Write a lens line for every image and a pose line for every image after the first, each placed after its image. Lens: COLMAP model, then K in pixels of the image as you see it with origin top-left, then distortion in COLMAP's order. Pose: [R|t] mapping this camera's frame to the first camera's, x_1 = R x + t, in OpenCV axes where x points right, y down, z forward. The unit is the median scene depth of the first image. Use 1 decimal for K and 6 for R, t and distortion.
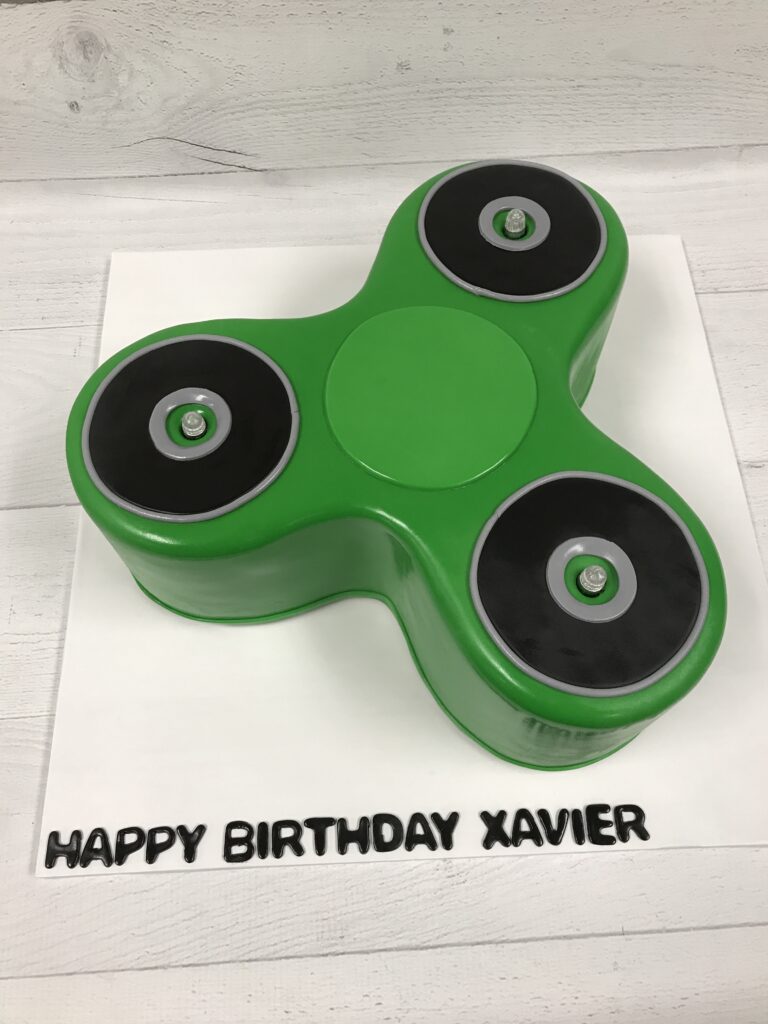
lens RADIAL K [[826.6, 0, 388.6], [0, 826.6, 510.2], [0, 0, 1]] dist [0.055206, -0.068250]
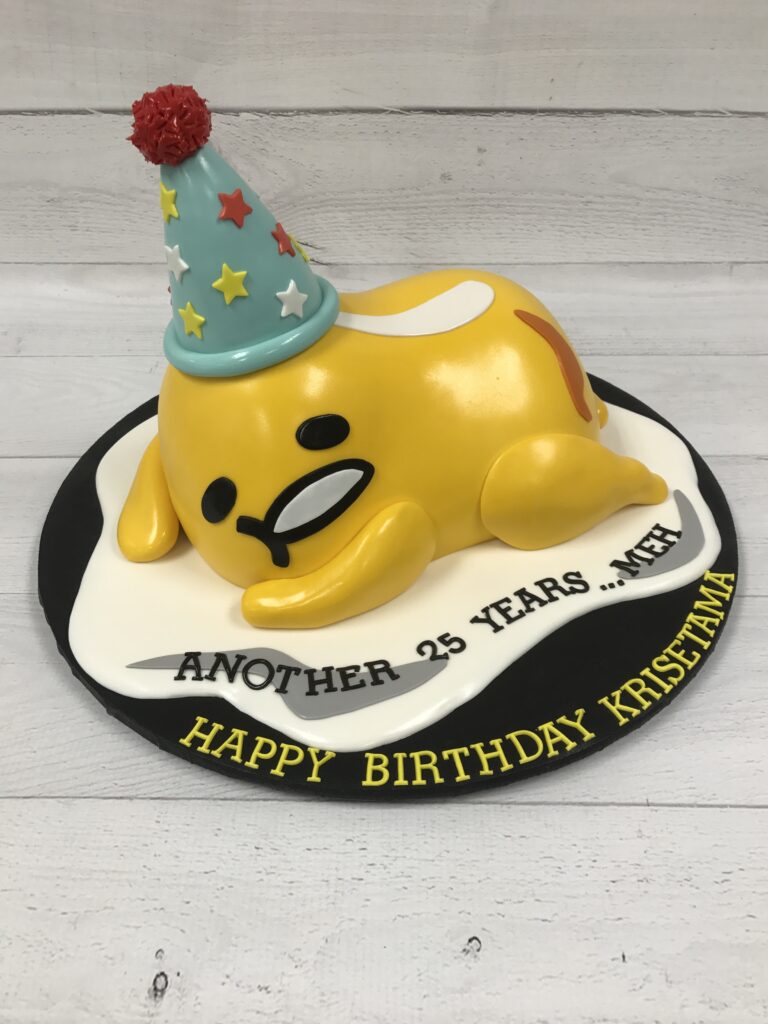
lens RADIAL K [[862.4, 0, 388.4], [0, 862.4, 510.1], [0, 0, 1]] dist [-0.001359, 0.012699]
pose [[0.996351, 0.043905, -0.073196, 0.062127], [-0.071196, 0.900499, -0.428990, 0.633555], [0.047078, 0.432636, 0.900339, 0.040884]]
